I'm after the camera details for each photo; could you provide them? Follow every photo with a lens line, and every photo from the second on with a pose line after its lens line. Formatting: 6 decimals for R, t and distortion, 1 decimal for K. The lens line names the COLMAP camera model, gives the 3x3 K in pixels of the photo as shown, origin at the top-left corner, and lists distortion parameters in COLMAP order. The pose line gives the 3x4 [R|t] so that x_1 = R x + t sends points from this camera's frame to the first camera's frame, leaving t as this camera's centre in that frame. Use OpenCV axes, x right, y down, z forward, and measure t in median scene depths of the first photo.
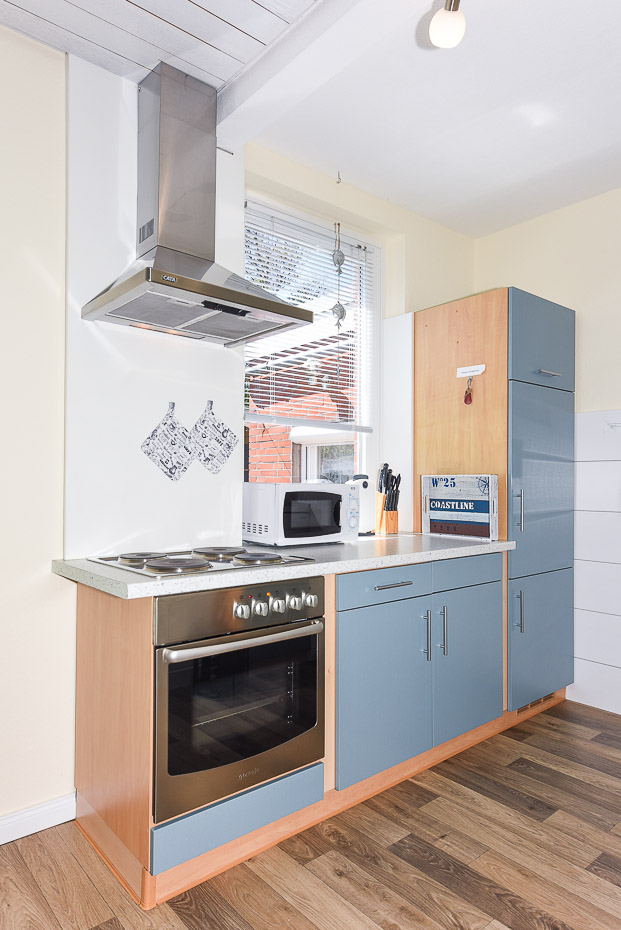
lens RADIAL K [[603.0, 0, 283.7], [0, 603.0, 478.9], [0, 0, 1]] dist [0.012119, 0.004682]
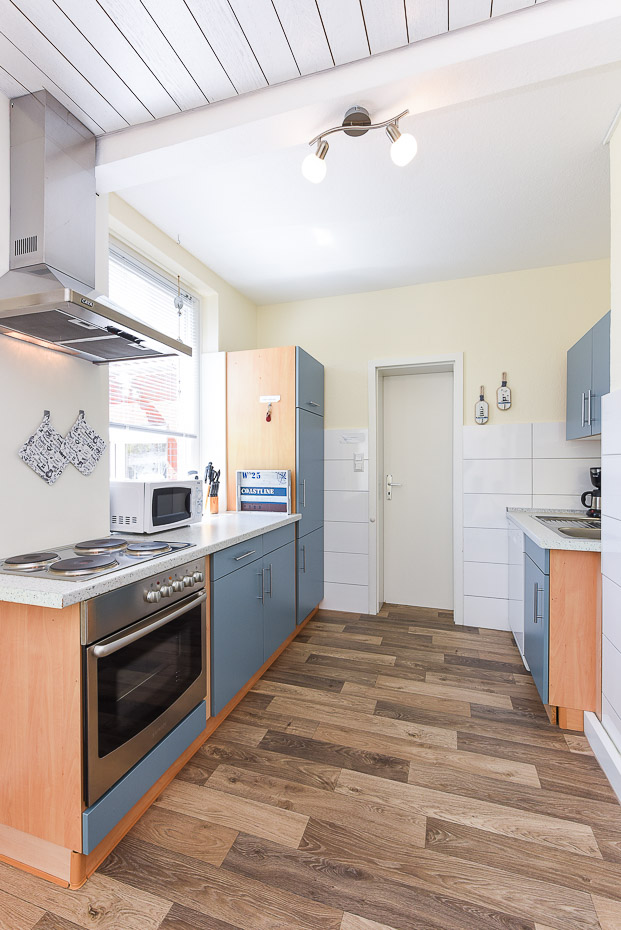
lens RADIAL K [[419.1, 0, 319.3], [0, 419.1, 469.5], [0, 0, 1]] dist [-0.000770, -0.000397]
pose [[0.838134, -0.012558, 0.545319, -0.178297], [0.002714, 0.999819, 0.018853, -0.033421], [-0.545457, -0.014322, 0.838016, 0.103989]]
